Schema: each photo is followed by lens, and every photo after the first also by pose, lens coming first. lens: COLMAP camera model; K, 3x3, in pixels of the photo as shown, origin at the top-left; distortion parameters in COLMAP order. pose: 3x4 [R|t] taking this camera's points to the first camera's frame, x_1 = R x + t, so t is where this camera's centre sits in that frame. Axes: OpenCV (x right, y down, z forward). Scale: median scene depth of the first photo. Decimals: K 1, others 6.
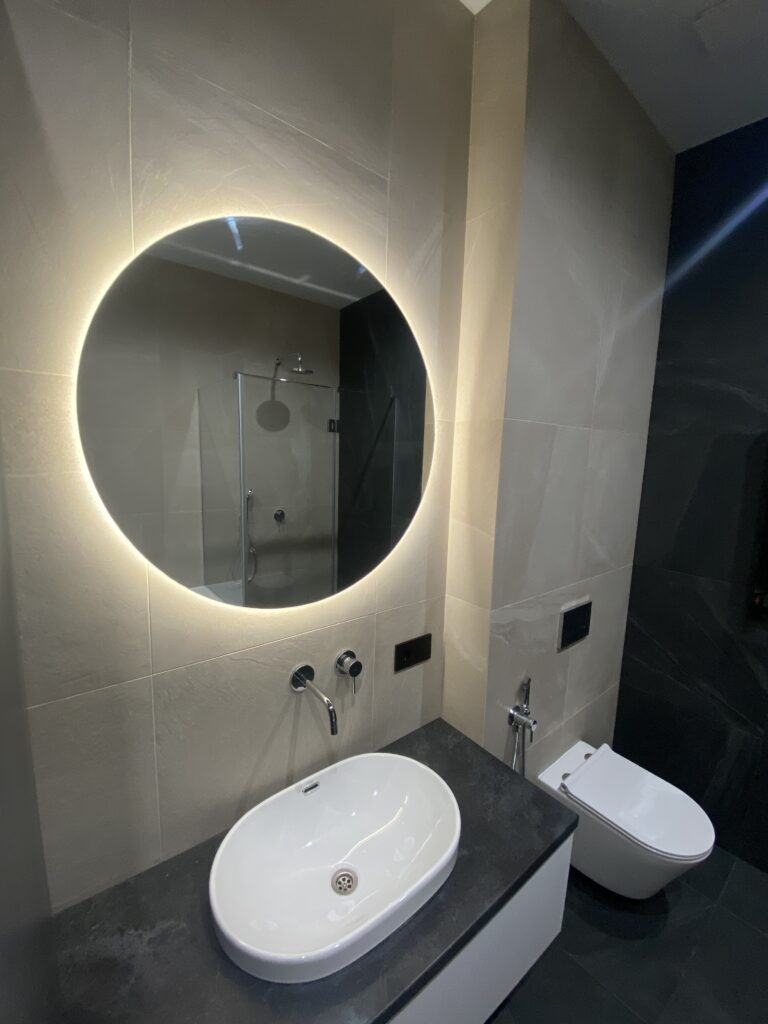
lens RADIAL K [[409.4, 0, 382.3], [0, 409.4, 512.0], [0, 0, 1]] dist [0.021360, -0.021453]
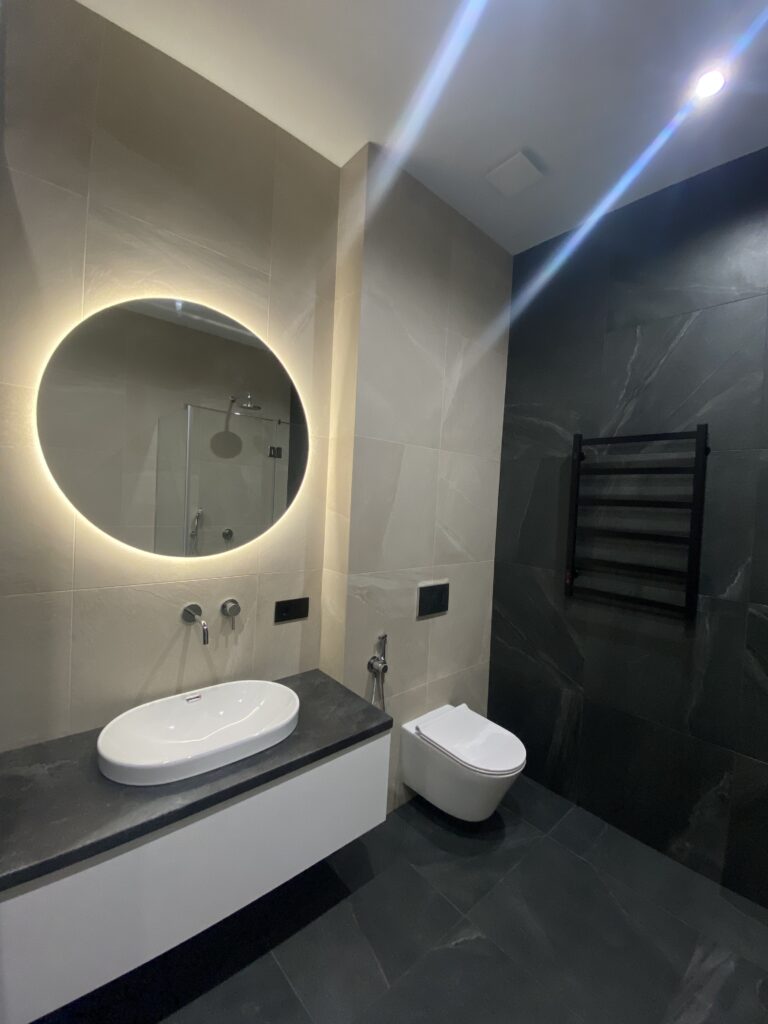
lens RADIAL K [[411.9, 0, 383.1], [0, 411.9, 511.4], [0, 0, 1]] dist [0.023315, -0.022788]
pose [[0.998601, 0.019323, 0.049223, 0.295327], [-0.013876, 0.993979, -0.108688, 0.170541], [-0.051026, 0.107853, 0.992857, -0.347489]]
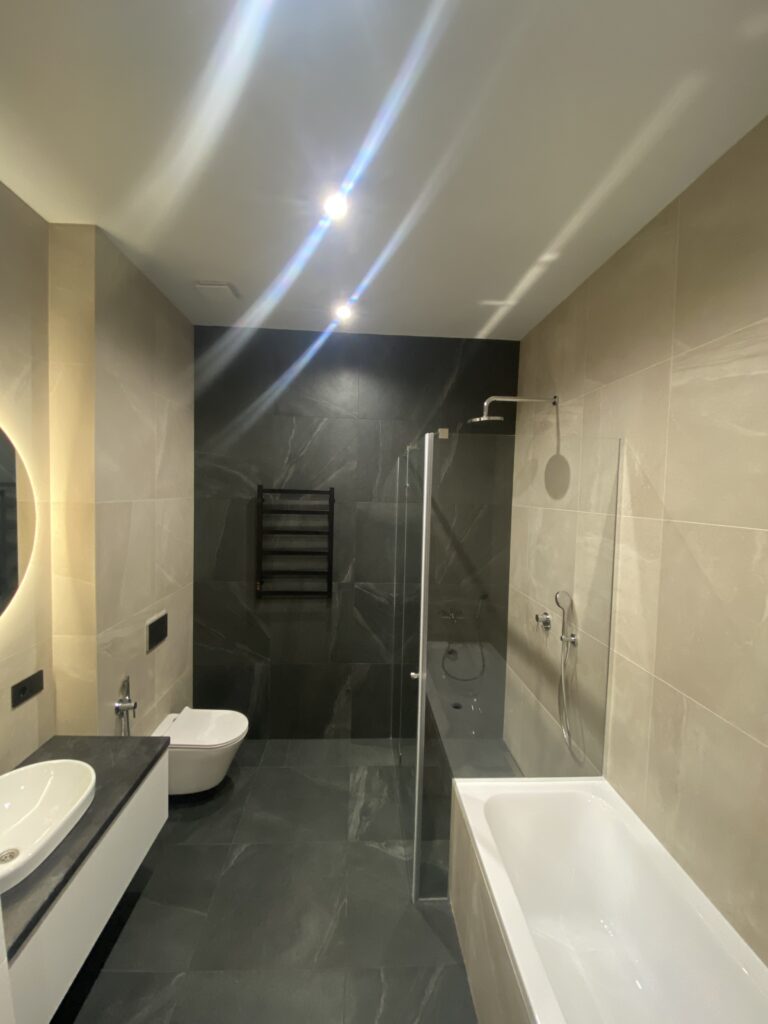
lens RADIAL K [[416.5, 0, 385.4], [0, 416.5, 507.4], [0, 0, 1]] dist [0.035648, -0.028491]
pose [[0.573398, -0.051807, 0.817637, -0.316813], [0.102633, 0.994679, -0.008951, -0.080913], [-0.812823, 0.089049, 0.575664, -0.664523]]
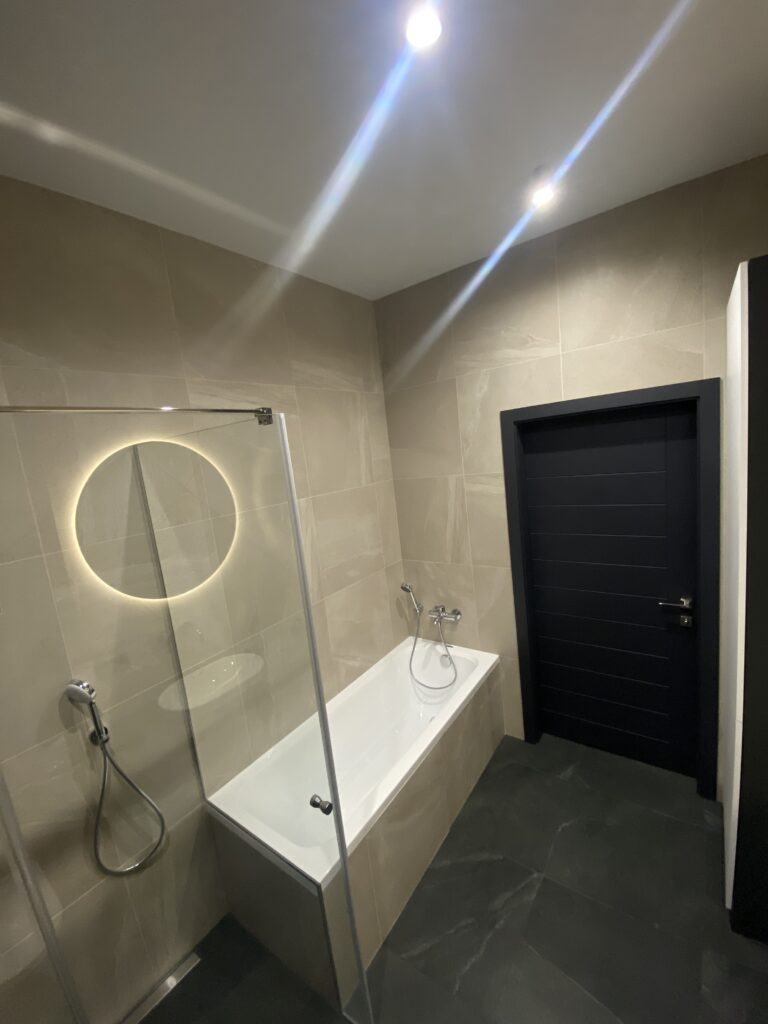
lens RADIAL K [[416.5, 0, 385.4], [0, 416.5, 507.4], [0, 0, 1]] dist [0.035648, -0.028491]
pose [[-0.957103, 0.118442, -0.264435, 0.888591], [0.046508, 0.963601, 0.263269, -0.343768], [0.285992, 0.239677, -0.927773, 0.800116]]
